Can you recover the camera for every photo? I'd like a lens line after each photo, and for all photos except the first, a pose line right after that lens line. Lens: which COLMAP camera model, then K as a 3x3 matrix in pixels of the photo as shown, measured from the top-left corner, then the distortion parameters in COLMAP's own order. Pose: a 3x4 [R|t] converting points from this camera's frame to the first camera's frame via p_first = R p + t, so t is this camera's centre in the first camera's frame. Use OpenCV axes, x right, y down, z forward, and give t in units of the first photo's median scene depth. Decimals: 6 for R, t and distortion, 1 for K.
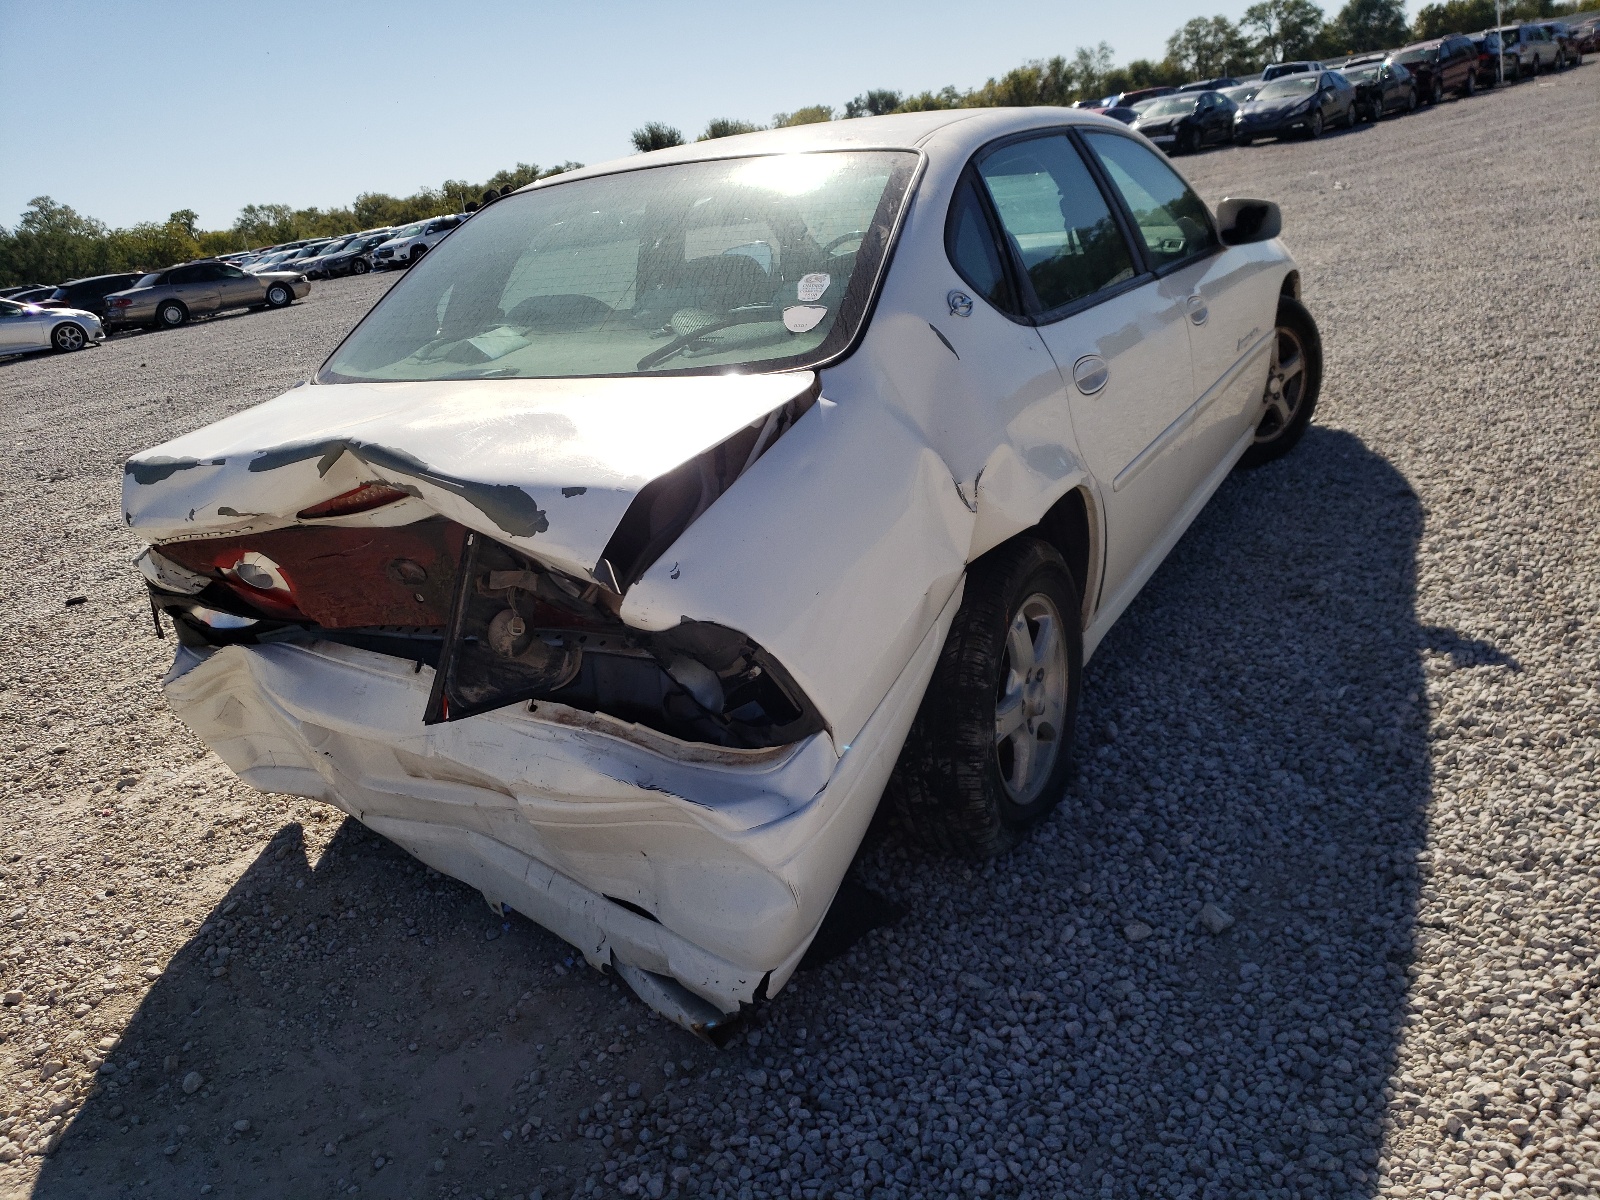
lens RADIAL K [[1276.5, 0, 800.0], [0, 1276.5, 600.0], [0, 0, 1]] dist [0.010040, 0.009617]
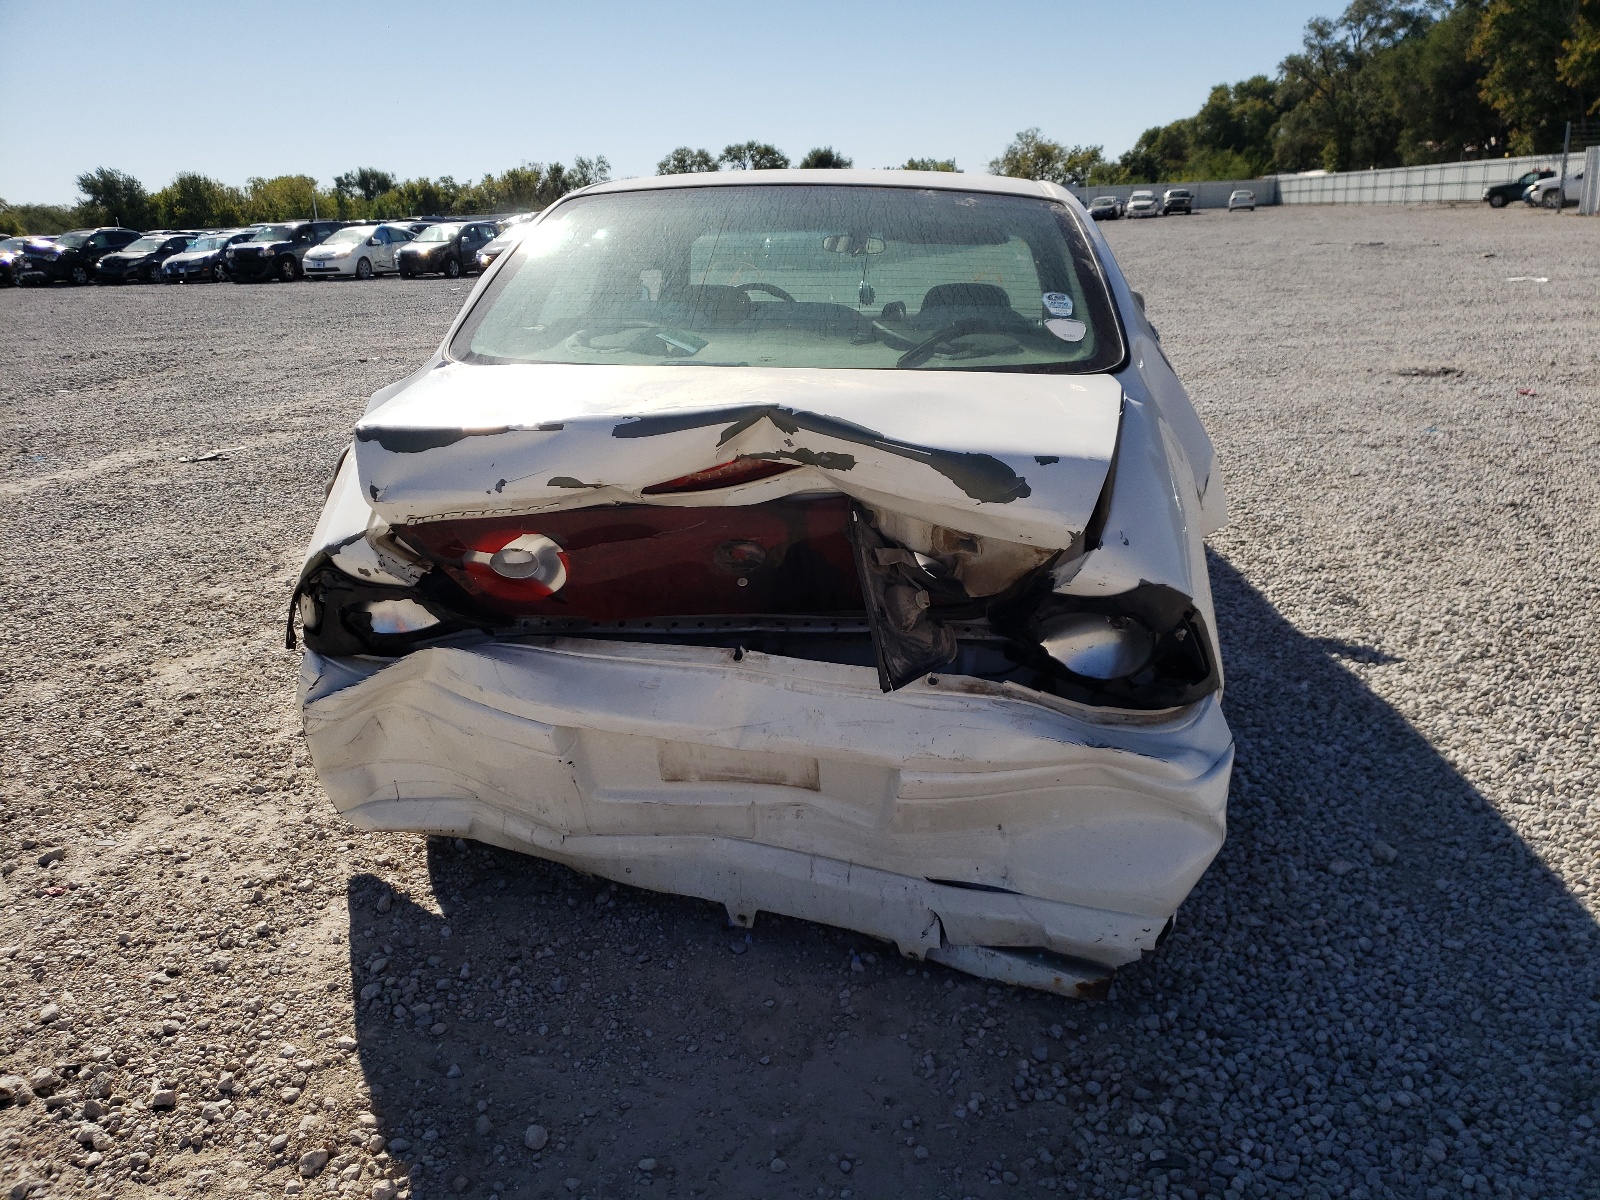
lens RADIAL K [[1276.5, 0, 800.0], [0, 1276.5, 600.0], [0, 0, 1]] dist [0.010040, 0.009617]
pose [[0.907823, 0.005249, 0.419320, -0.621033], [0.027169, 0.997085, -0.071302, 0.076555], [-0.418472, 0.076123, 0.905034, 0.112337]]
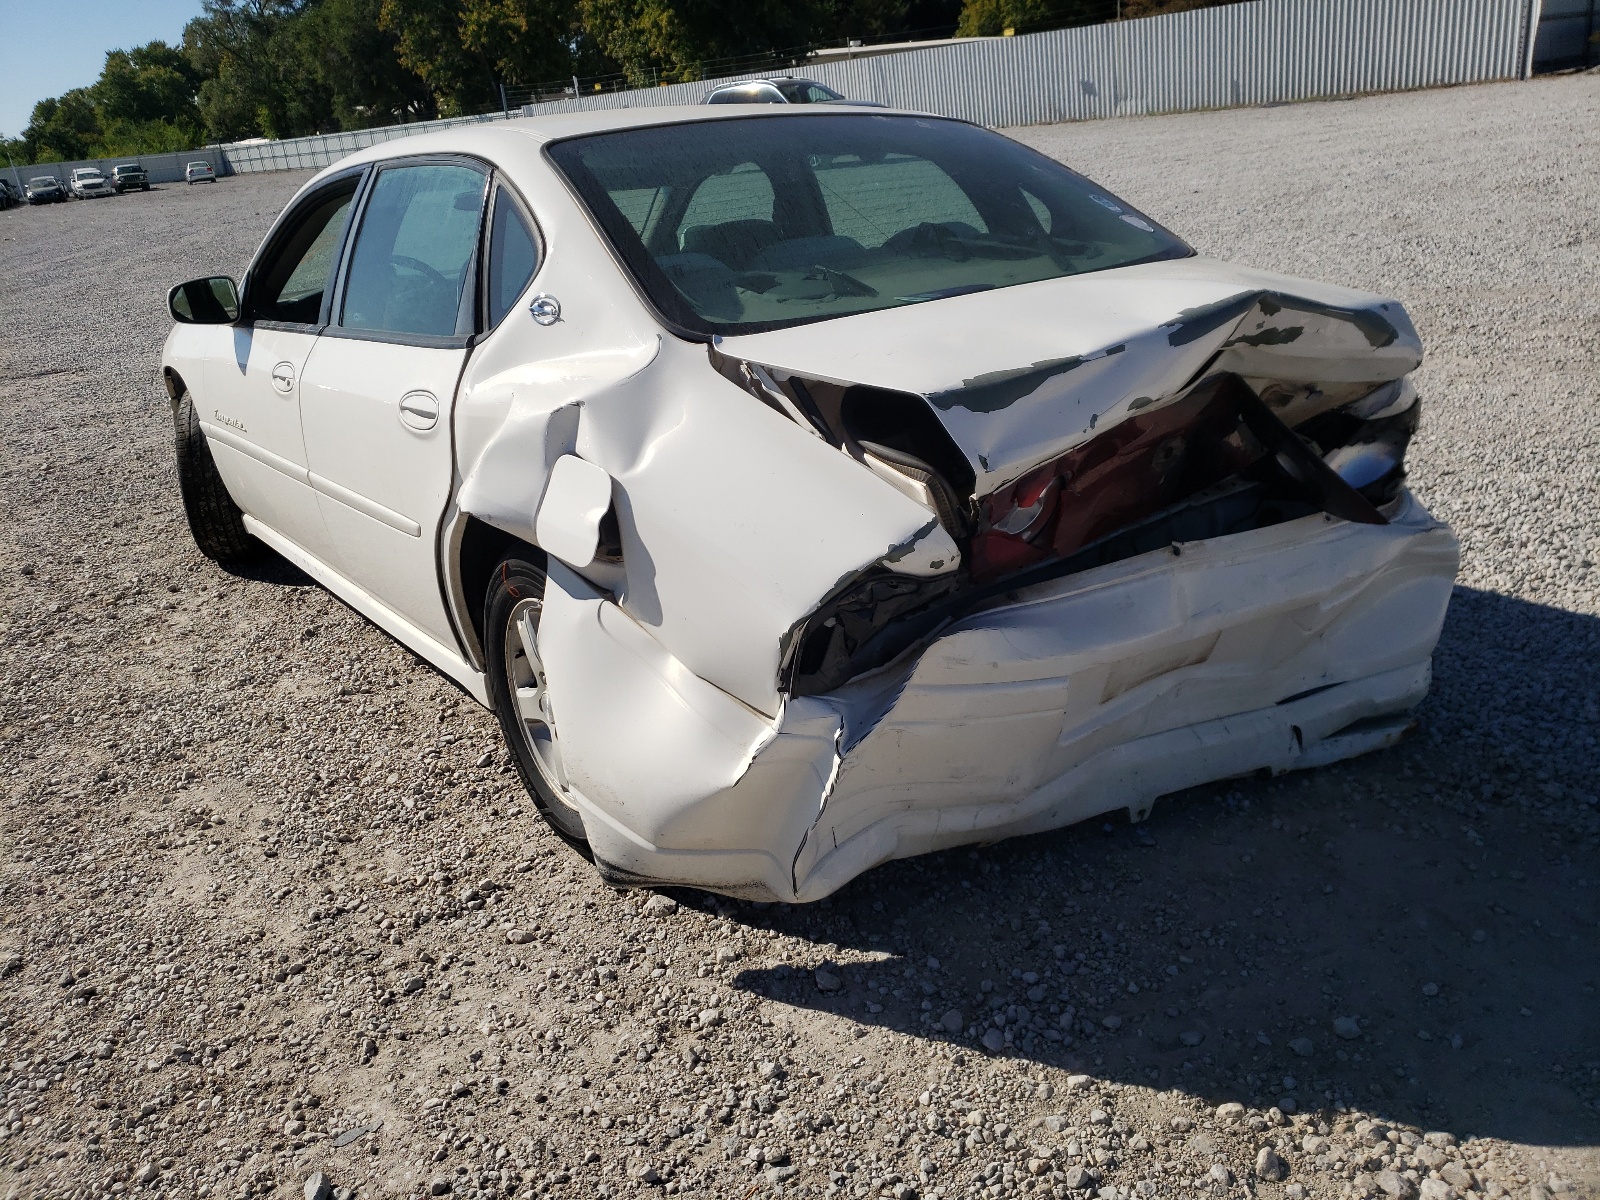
lens RADIAL K [[1265.2, 0, 800.0], [0, 1265.2, 600.0], [0, 0, 1]] dist [0.003225, 0.007434]
pose [[0.374013, -0.215325, 0.902081, -1.223277], [0.329514, 0.940062, 0.087771, -0.087888], [-0.866911, 0.264421, 0.422548, 0.811658]]
